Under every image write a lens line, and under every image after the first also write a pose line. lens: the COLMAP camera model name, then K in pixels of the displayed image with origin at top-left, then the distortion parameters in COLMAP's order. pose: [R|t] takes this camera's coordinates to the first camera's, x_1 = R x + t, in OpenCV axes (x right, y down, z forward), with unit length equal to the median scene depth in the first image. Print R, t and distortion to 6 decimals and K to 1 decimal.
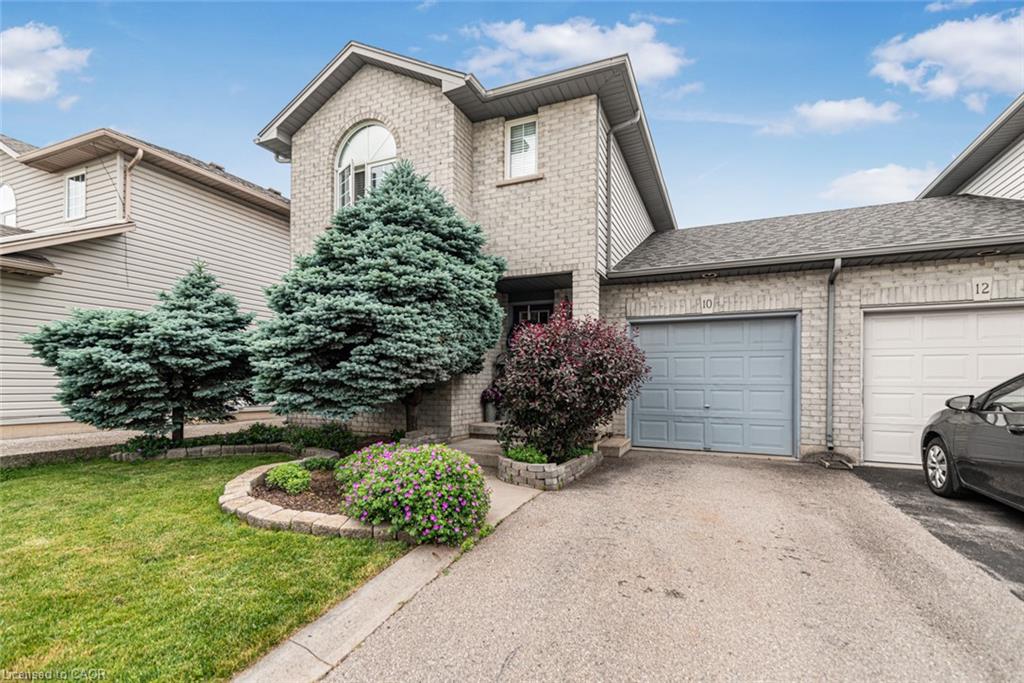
lens RADIAL K [[469.8, 0, 502.5], [0, 469.8, 360.6], [0, 0, 1]] dist [-0.002826, 0.001194]
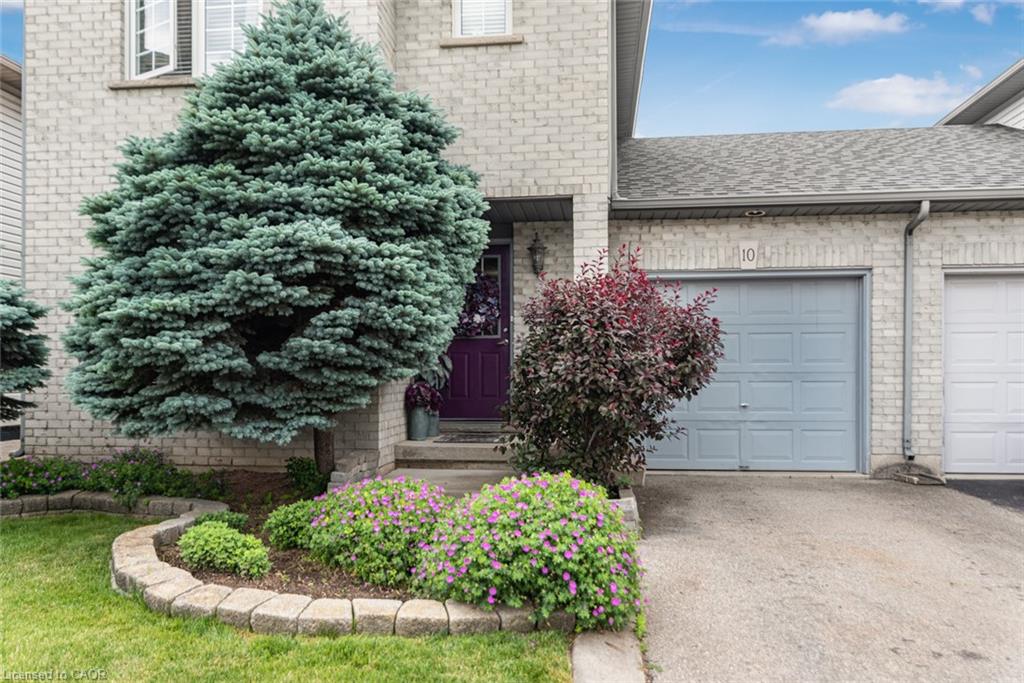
lens RADIAL K [[786.0, 0, 512.5], [0, 786.0, 342.5], [0, 0, 1]] dist [-0.026559, 0.026572]
pose [[0.955197, 0.002061, 0.295964, -0.268185], [-0.004263, 0.999968, 0.006794, -0.000169], [-0.295940, -0.007751, 0.955175, 0.016676]]
